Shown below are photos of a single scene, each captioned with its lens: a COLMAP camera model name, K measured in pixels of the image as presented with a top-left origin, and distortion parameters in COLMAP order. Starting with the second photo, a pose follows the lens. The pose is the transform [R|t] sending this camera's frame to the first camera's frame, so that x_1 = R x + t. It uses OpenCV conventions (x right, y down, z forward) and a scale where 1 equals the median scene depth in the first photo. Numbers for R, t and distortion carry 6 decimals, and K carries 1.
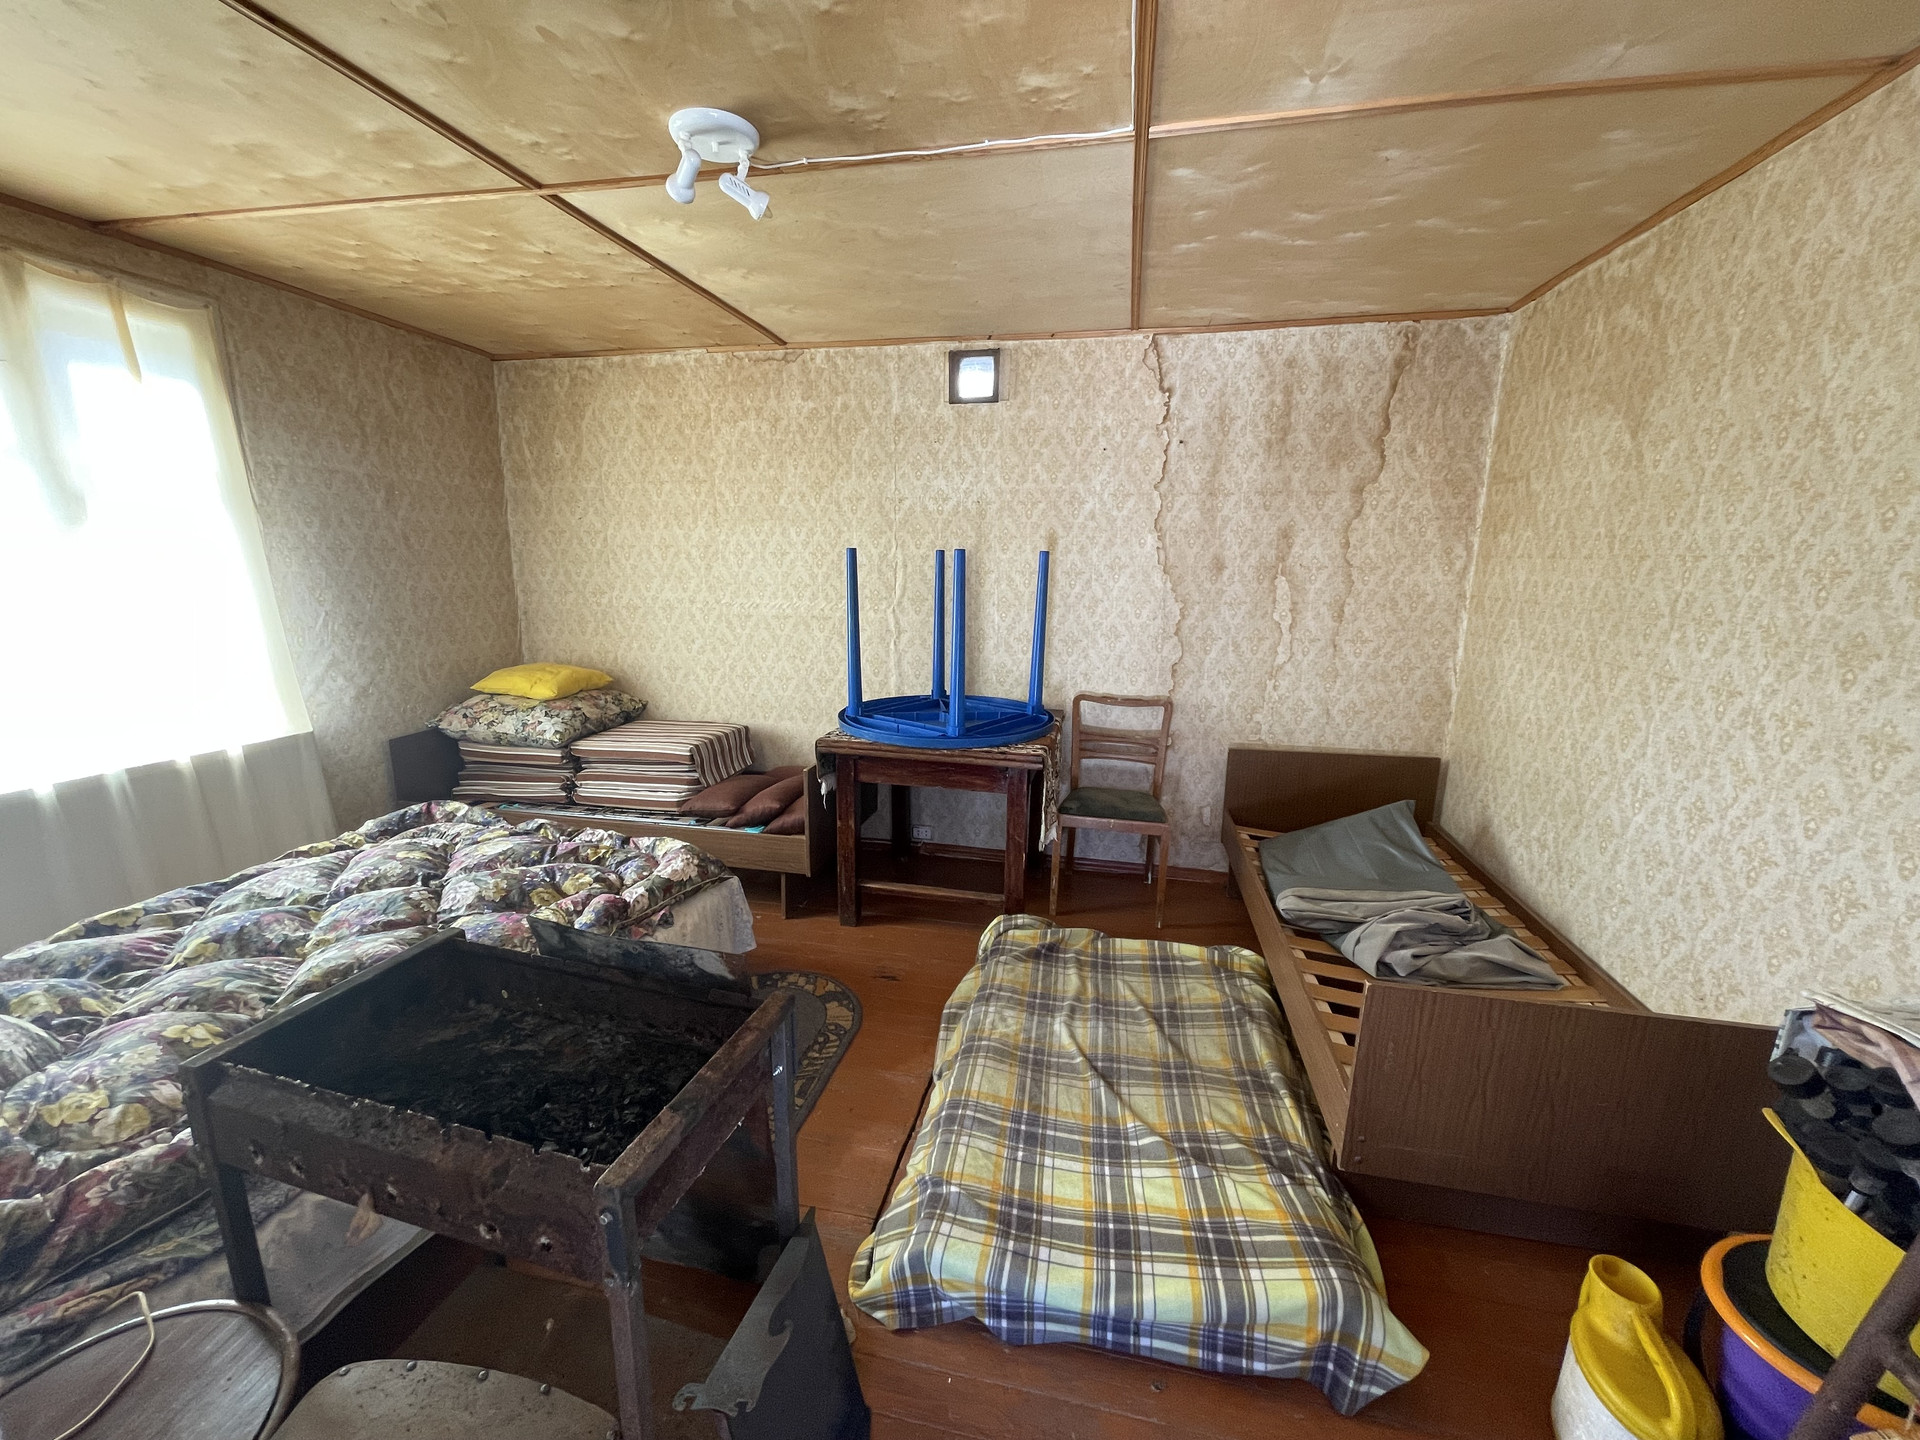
lens RADIAL K [[775.0, 0, 964.0], [0, 775.0, 717.0], [0, 0, 1]] dist [-0.004901, 0.000883]
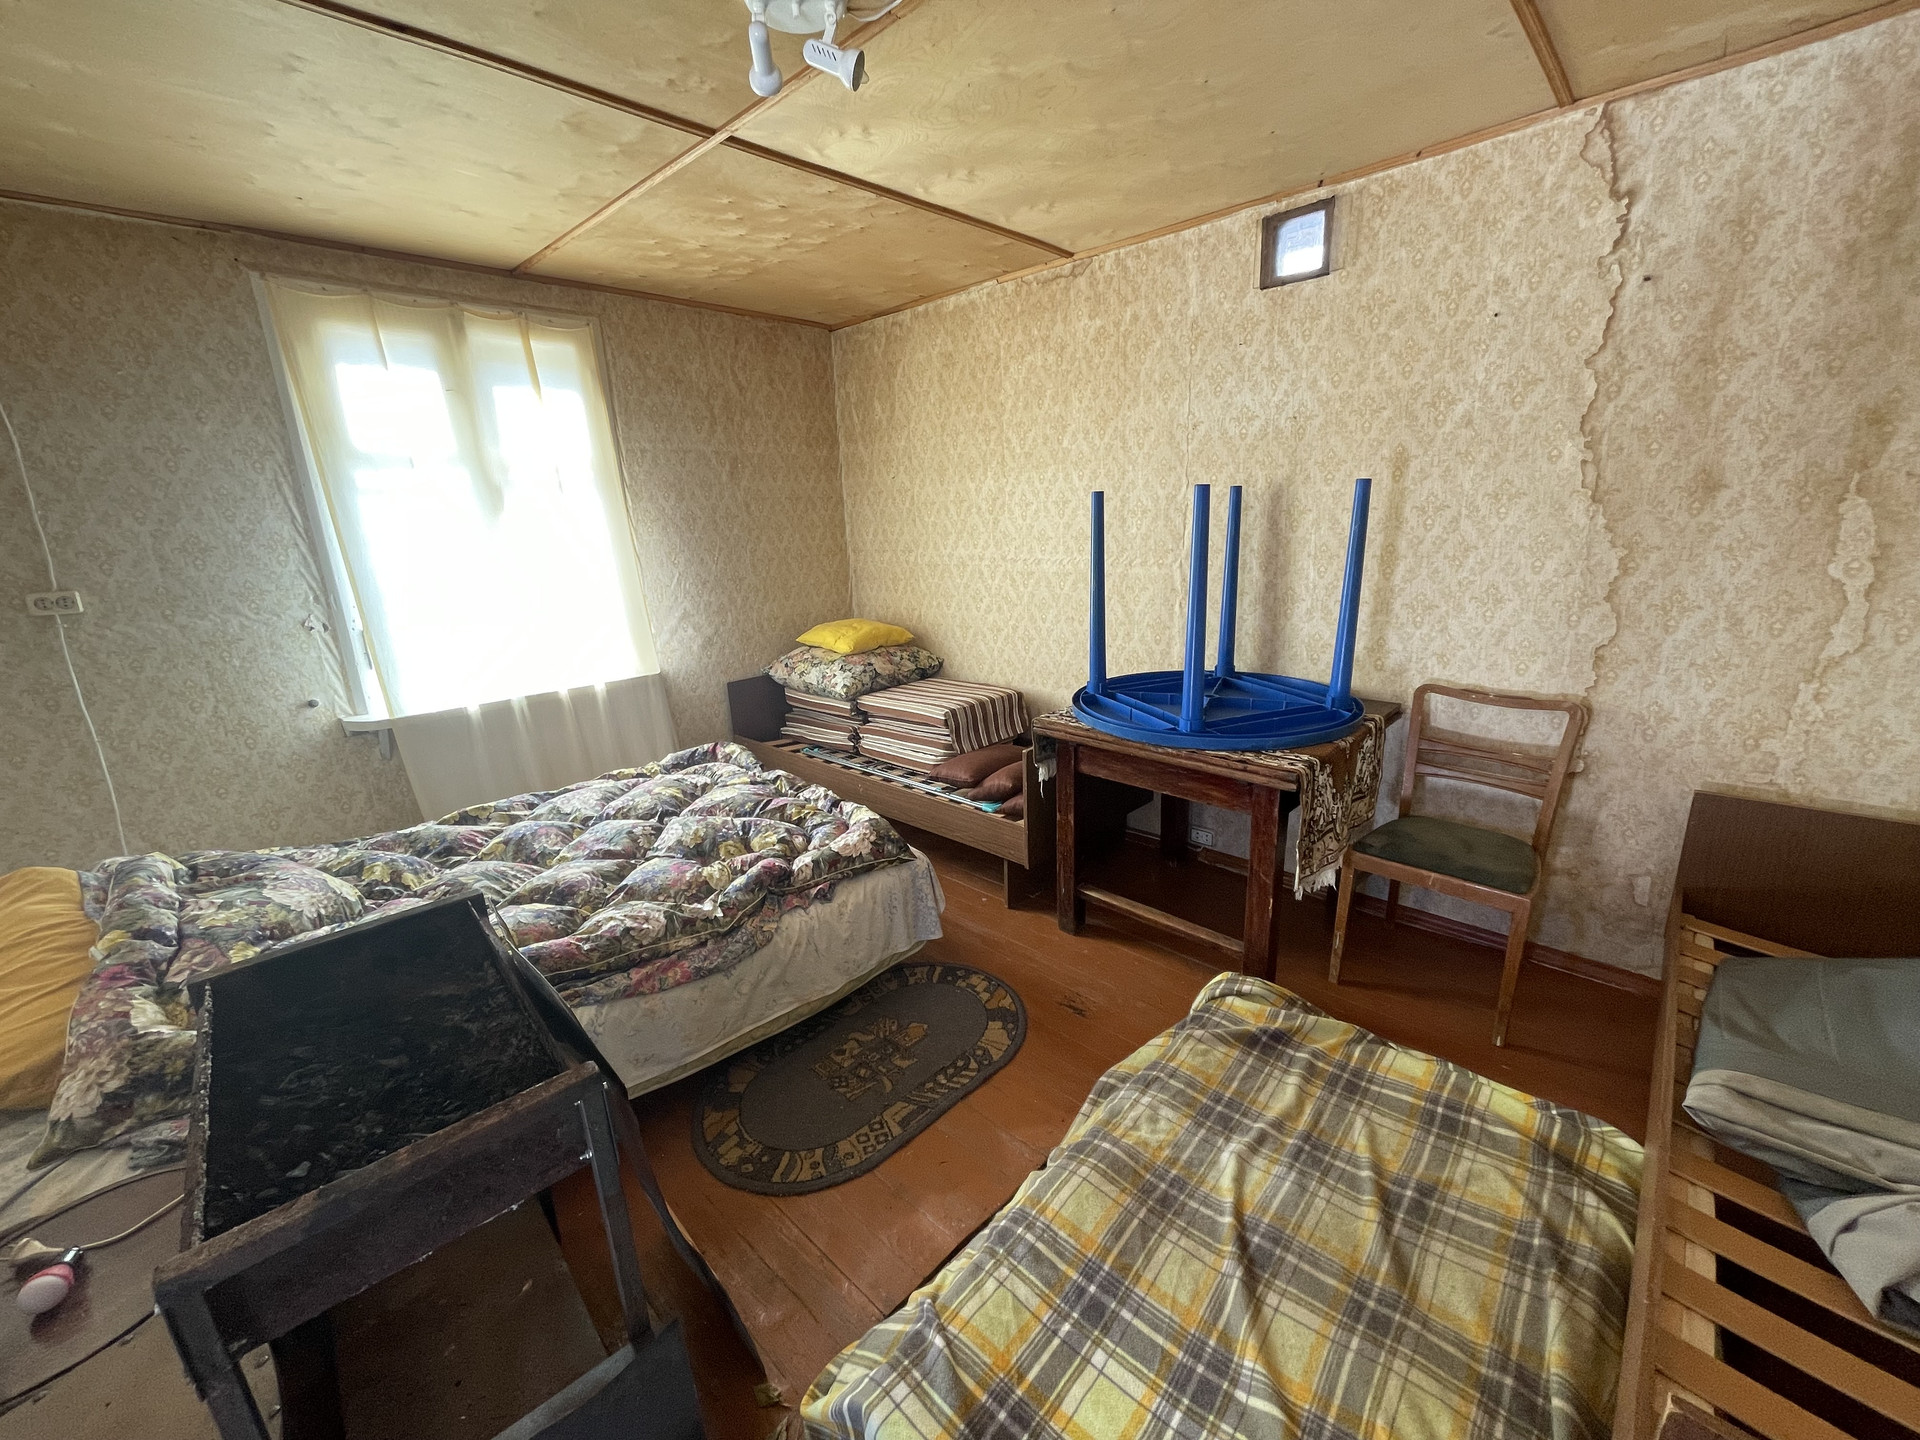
lens RADIAL K [[775.0, 0, 964.0], [0, 775.0, 717.0], [0, 0, 1]] dist [-0.004901, 0.000883]
pose [[0.845544, 0.091739, -0.525965, 0.181134], [-0.057462, 0.995042, 0.081180, -0.034917], [0.530804, -0.038418, 0.846623, 0.199825]]
